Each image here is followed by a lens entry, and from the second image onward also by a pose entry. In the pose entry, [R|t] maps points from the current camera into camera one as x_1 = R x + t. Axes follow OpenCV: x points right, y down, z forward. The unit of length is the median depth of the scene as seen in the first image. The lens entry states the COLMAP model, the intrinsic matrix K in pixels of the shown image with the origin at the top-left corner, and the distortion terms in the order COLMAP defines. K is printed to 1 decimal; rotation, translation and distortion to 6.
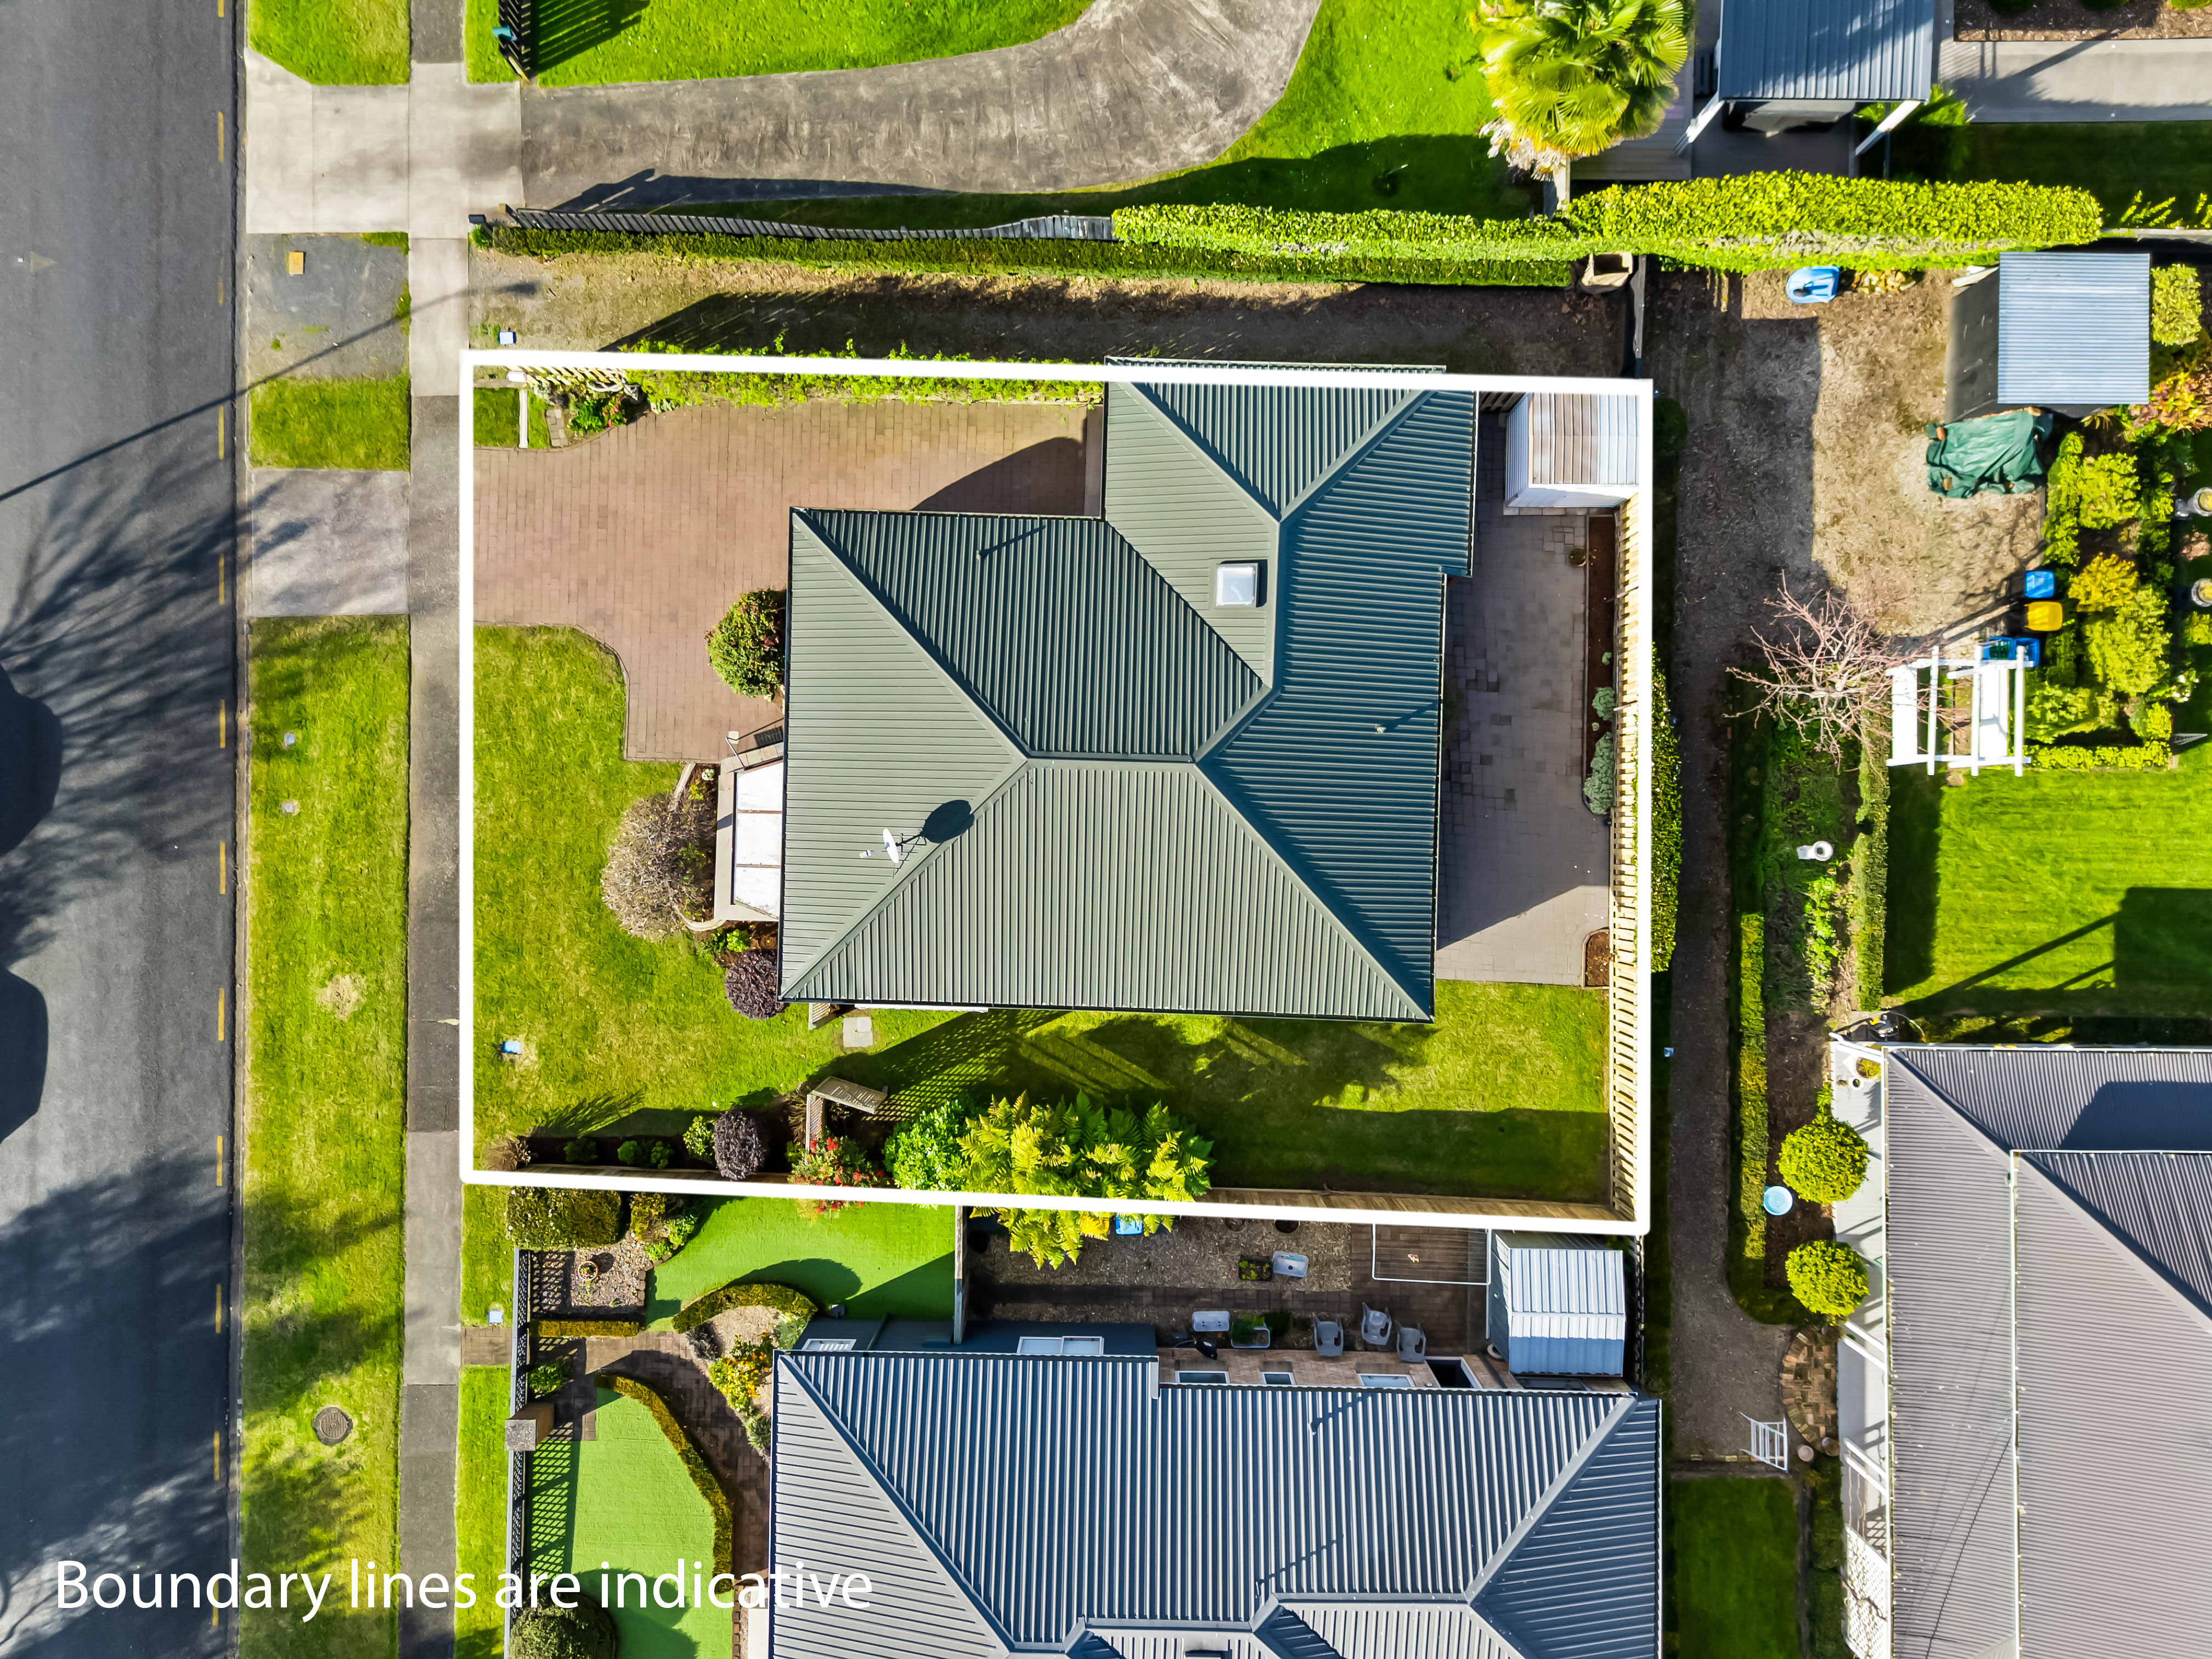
lens RADIAL K [[1606.4, 0, 1095.9], [0, 1606.4, 829.6], [0, 0, 1]] dist [0.114741, -0.137144]
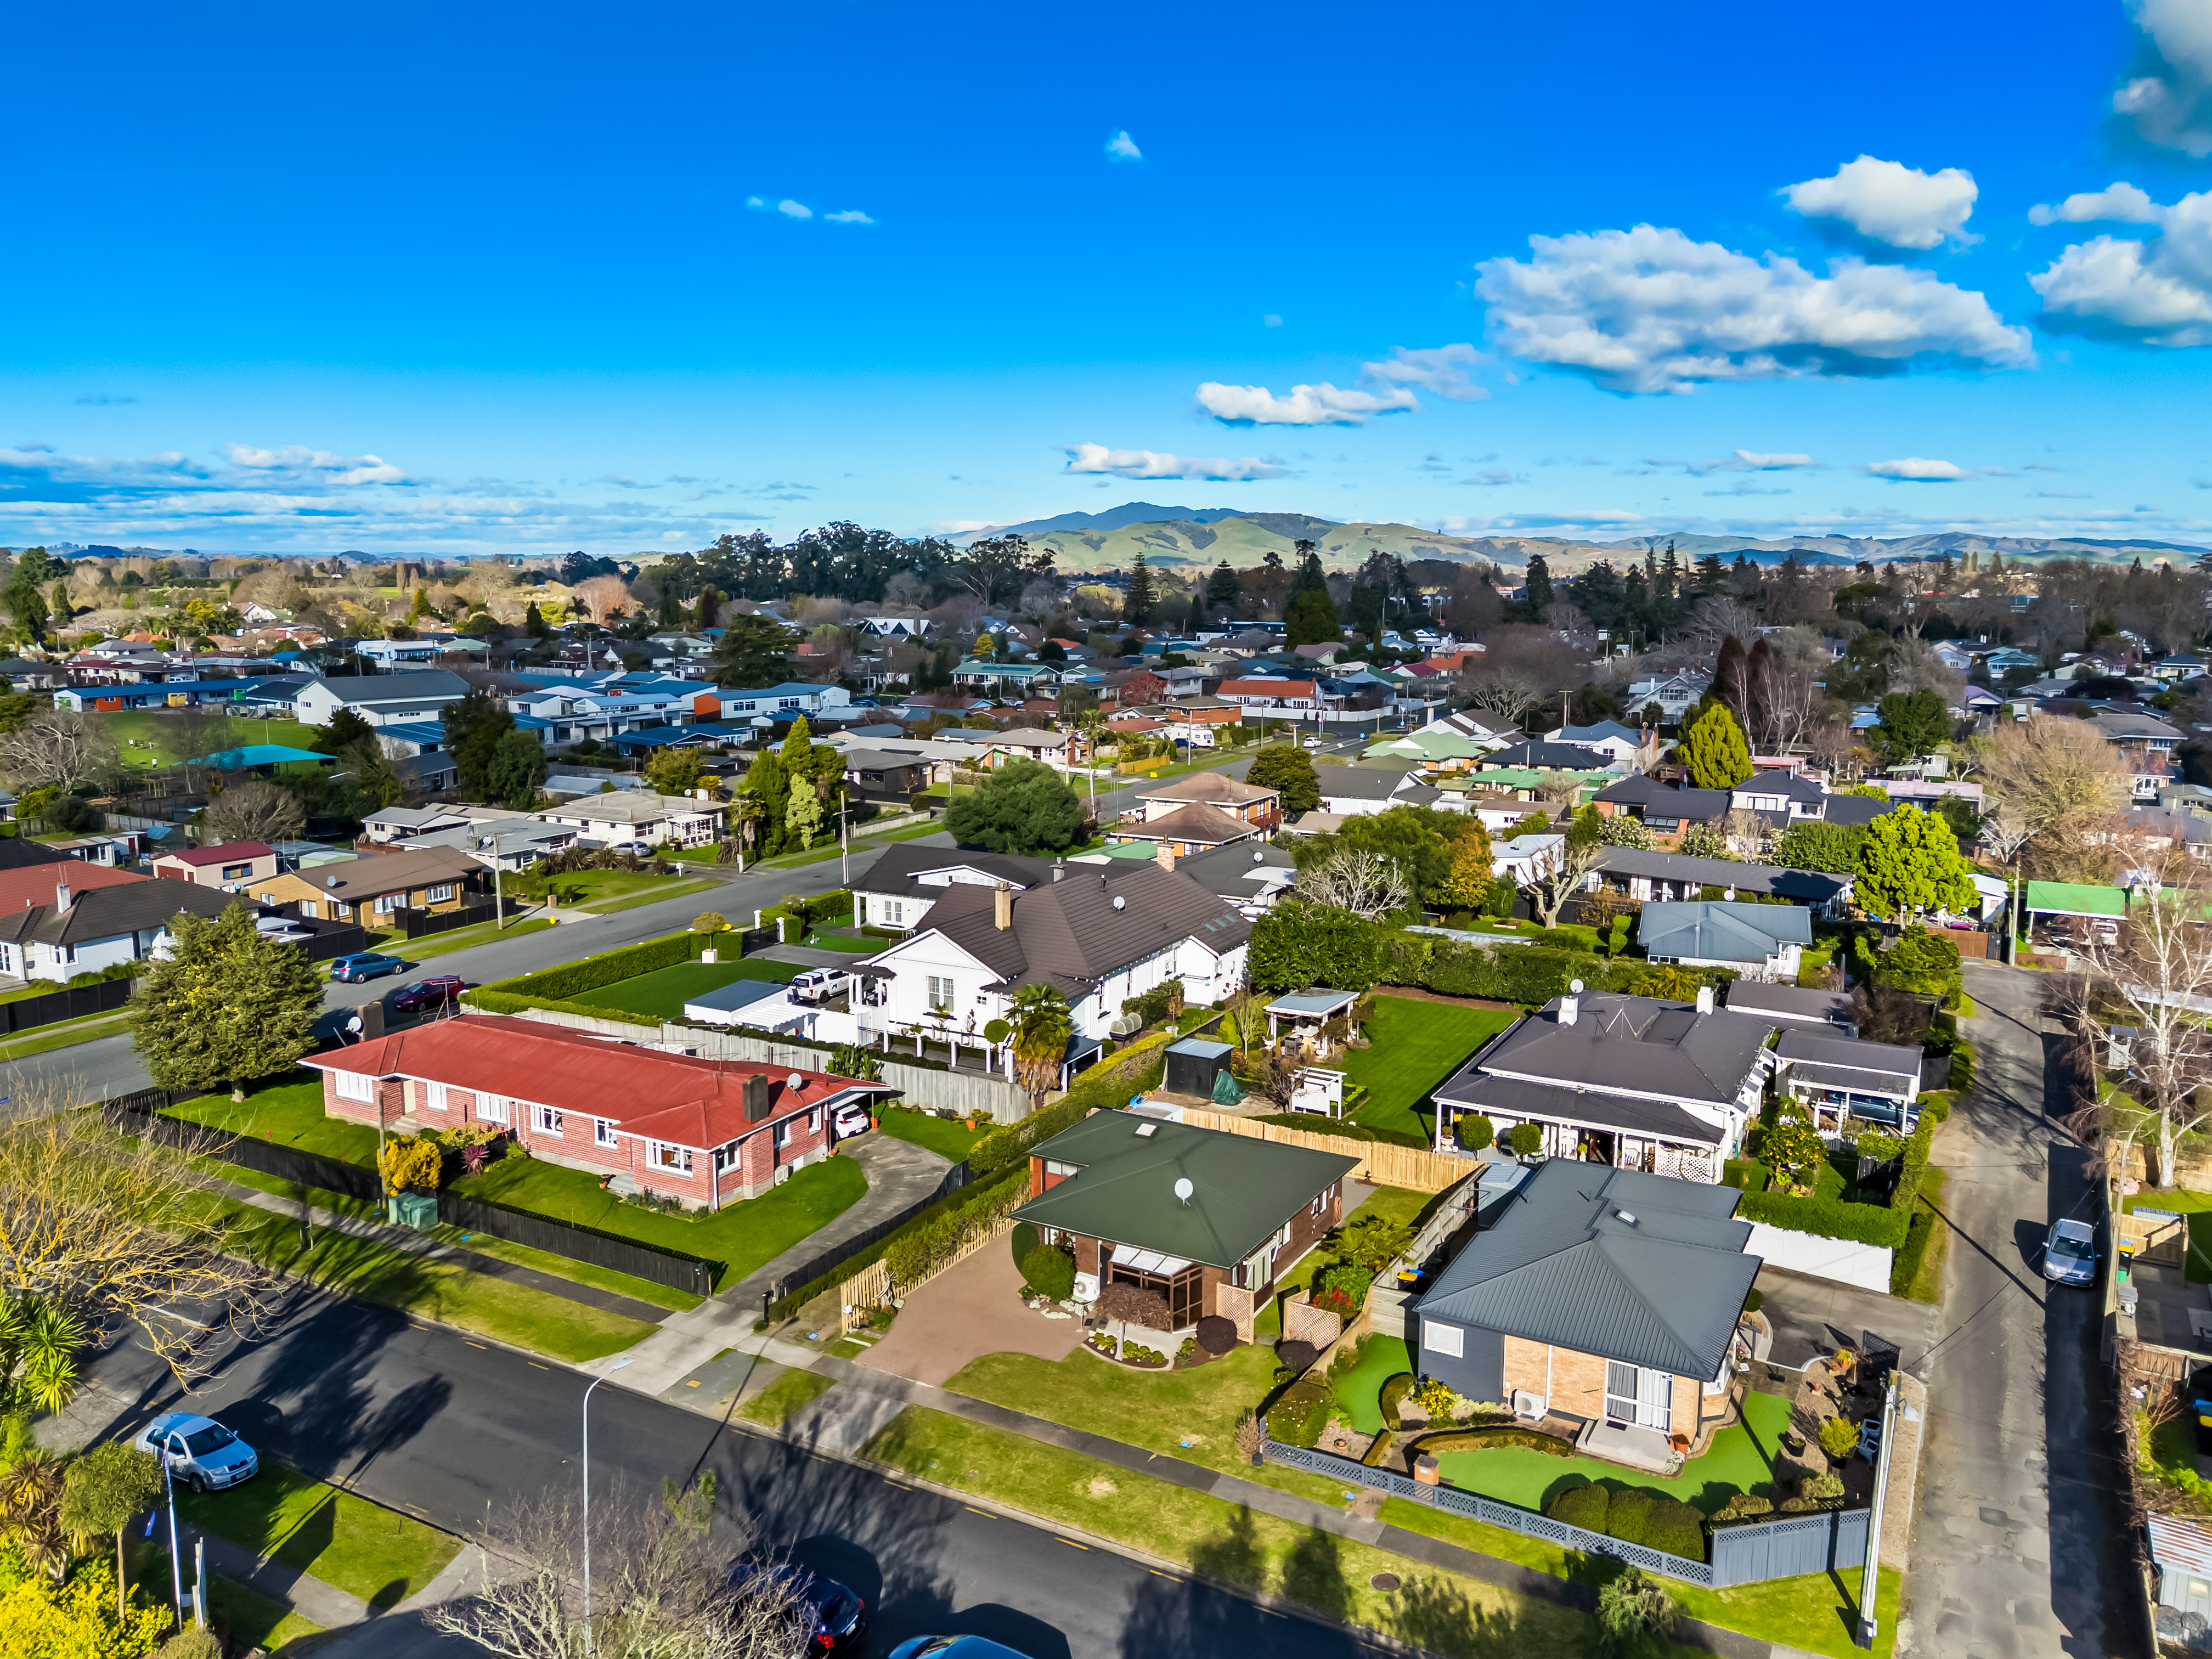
lens RADIAL K [[1606.4, 0, 1095.9], [0, 1606.4, 829.6], [0, 0, 1]] dist [0.114741, -0.137144]
pose [[0.483469, -0.137732, 0.864458, -1.705830], [0.875330, 0.067683, -0.478766, 0.793507], [0.007432, 0.988154, 0.153283, 0.207718]]
